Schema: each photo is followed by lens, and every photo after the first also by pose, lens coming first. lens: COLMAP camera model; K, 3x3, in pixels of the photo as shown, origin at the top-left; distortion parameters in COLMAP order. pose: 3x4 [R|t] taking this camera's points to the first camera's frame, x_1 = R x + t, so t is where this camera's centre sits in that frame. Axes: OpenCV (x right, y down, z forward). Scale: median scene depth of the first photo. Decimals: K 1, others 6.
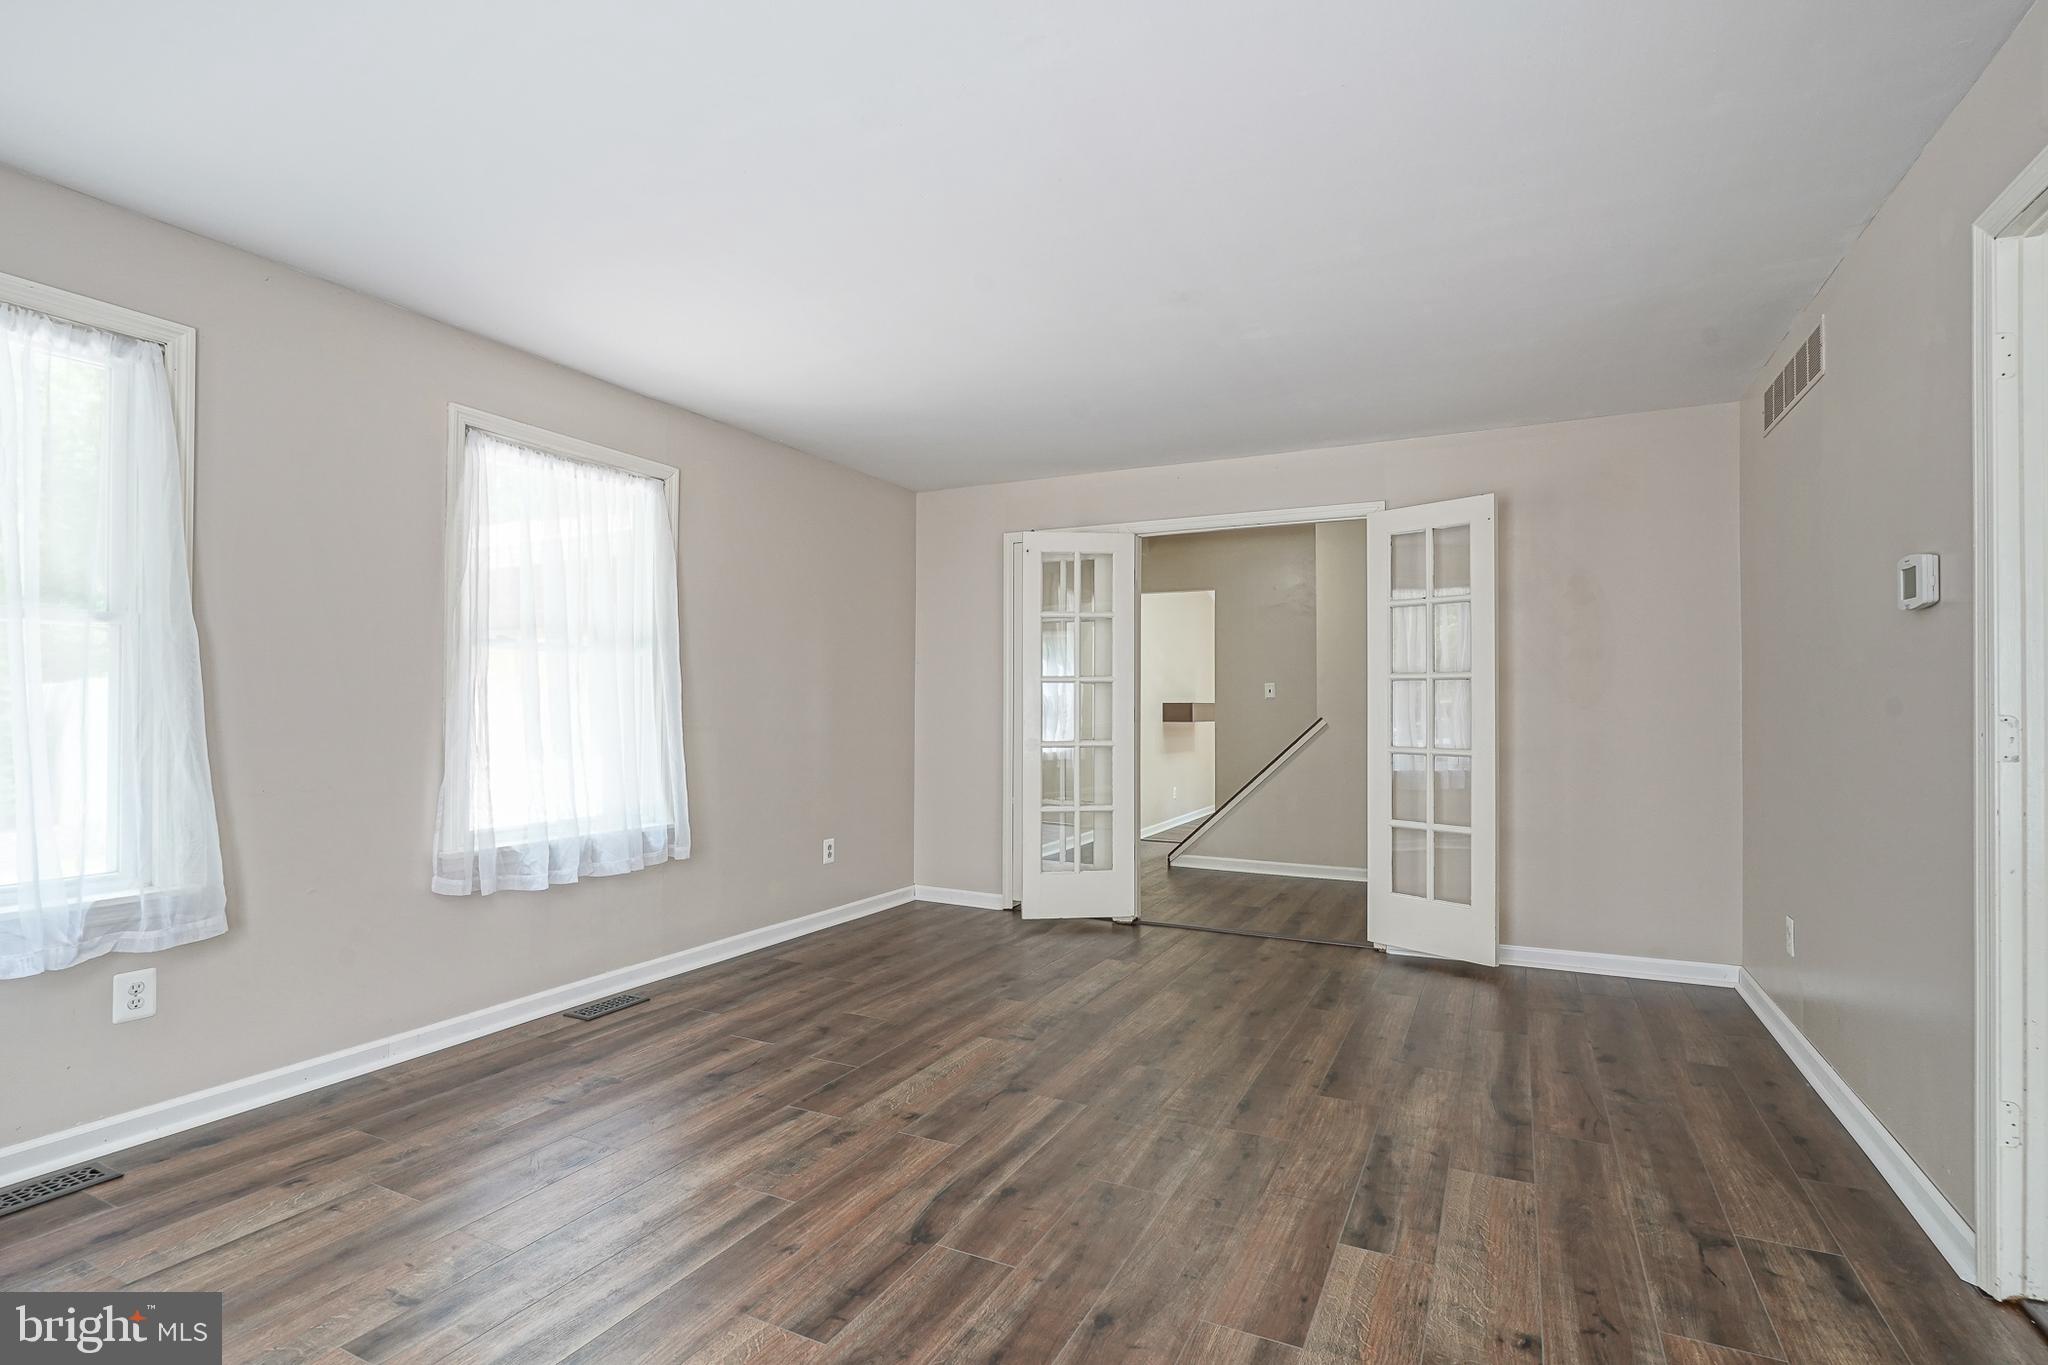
lens RADIAL K [[980.3, 0, 1024.3], [0, 980.3, 687.3], [0, 0, 1]] dist [0.000803, 0.002808]
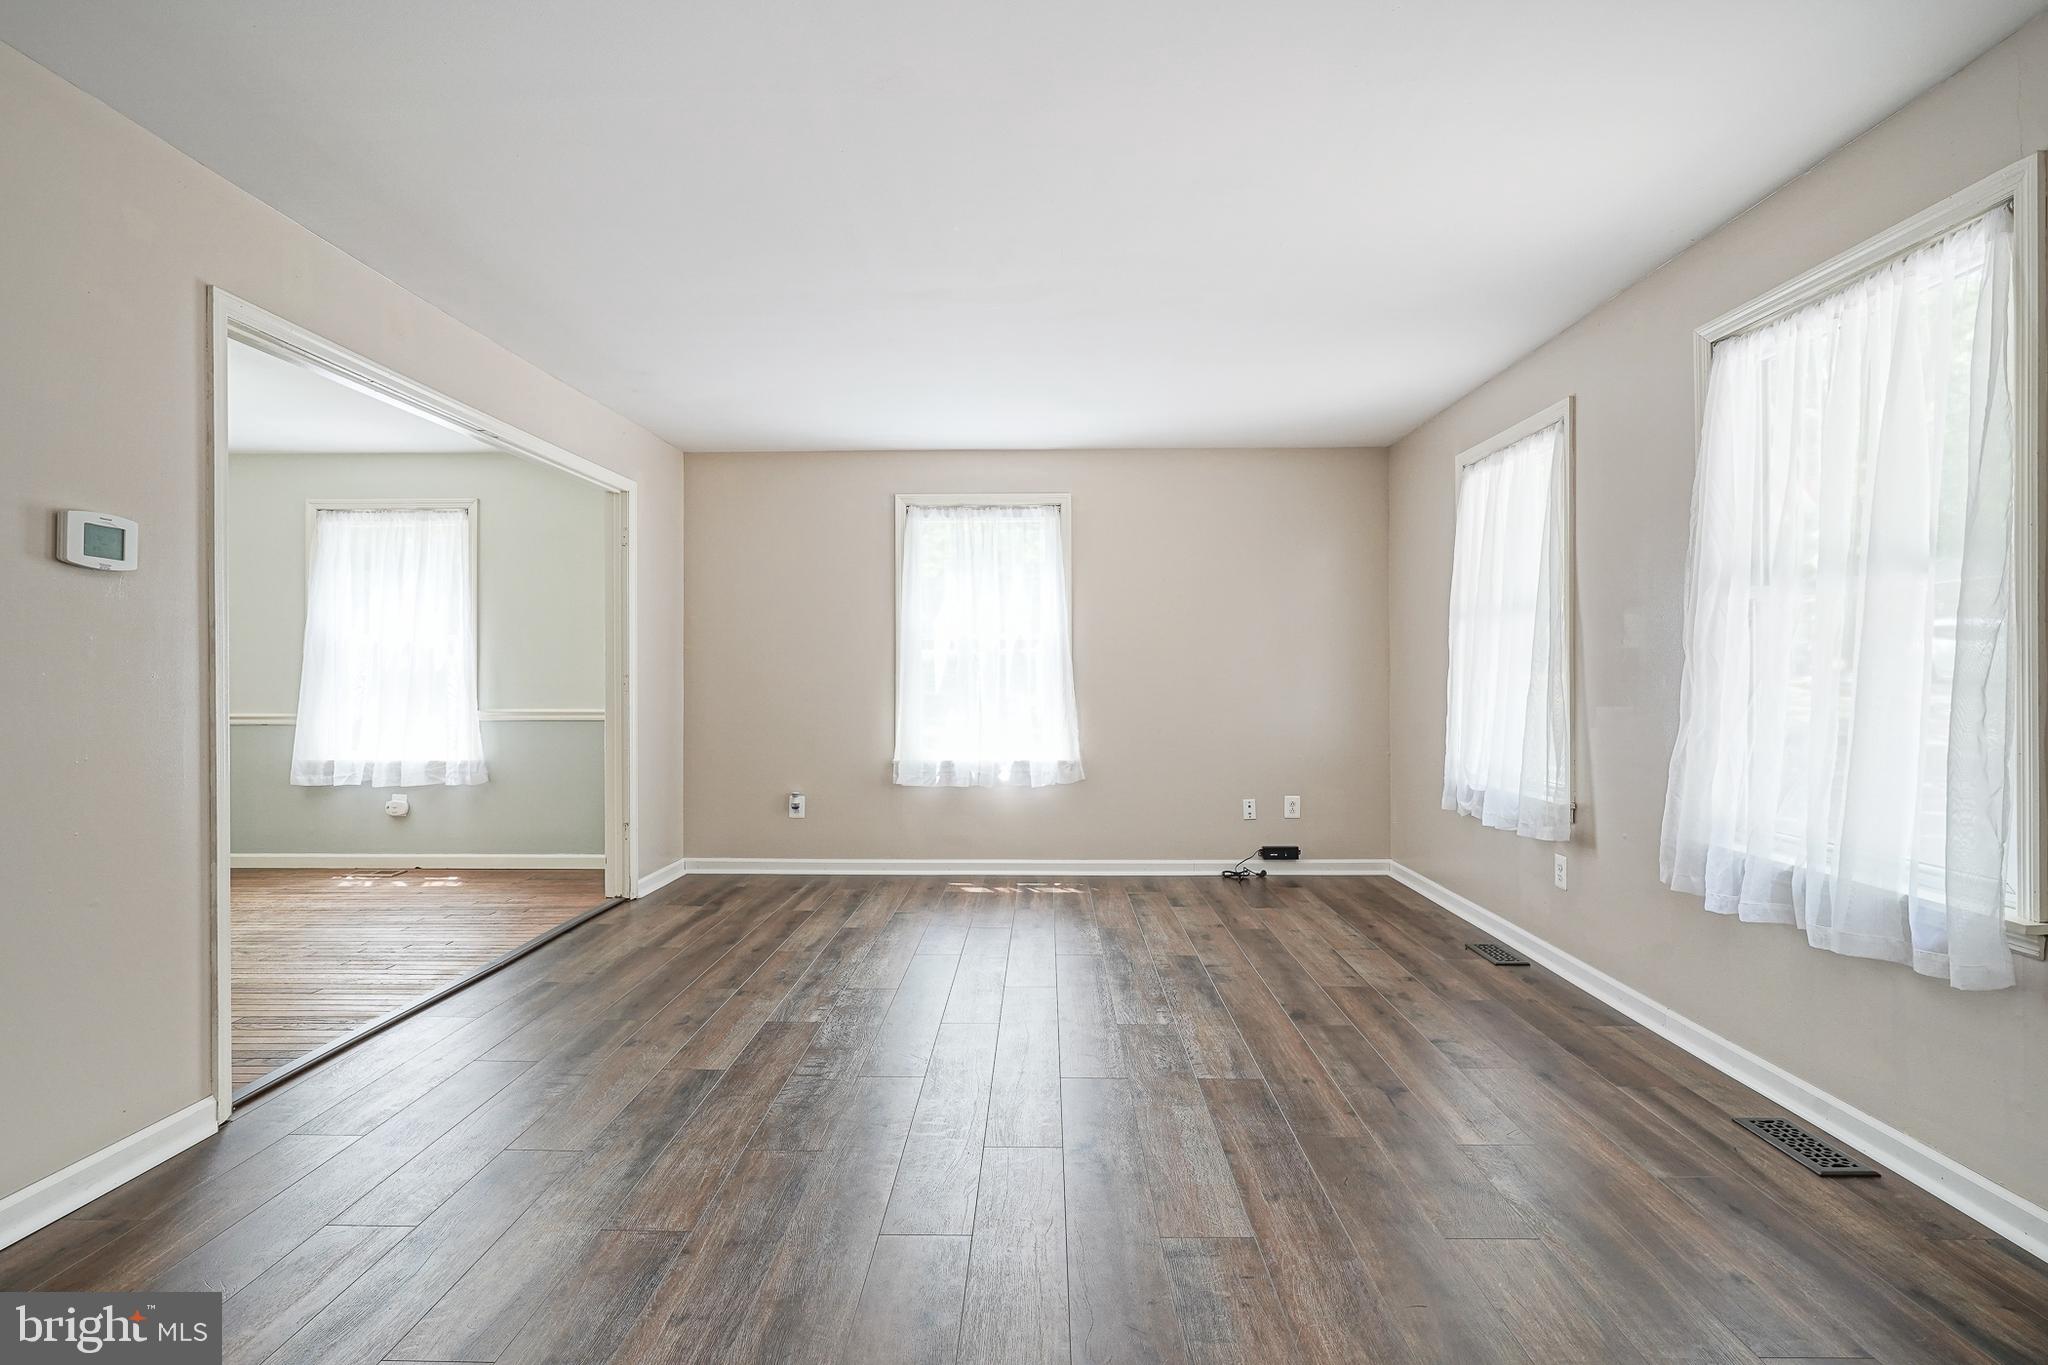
lens RADIAL K [[980.3, 0, 1019.7], [0, 980.3, 680.7], [0, 0, 1]] dist [0.000803, 0.002808]
pose [[-0.904651, -0.001563, -0.426151, 0.429140], [0.005034, 0.999884, -0.014354, 0.045850], [0.426124, -0.015131, -0.904538, 1.933122]]
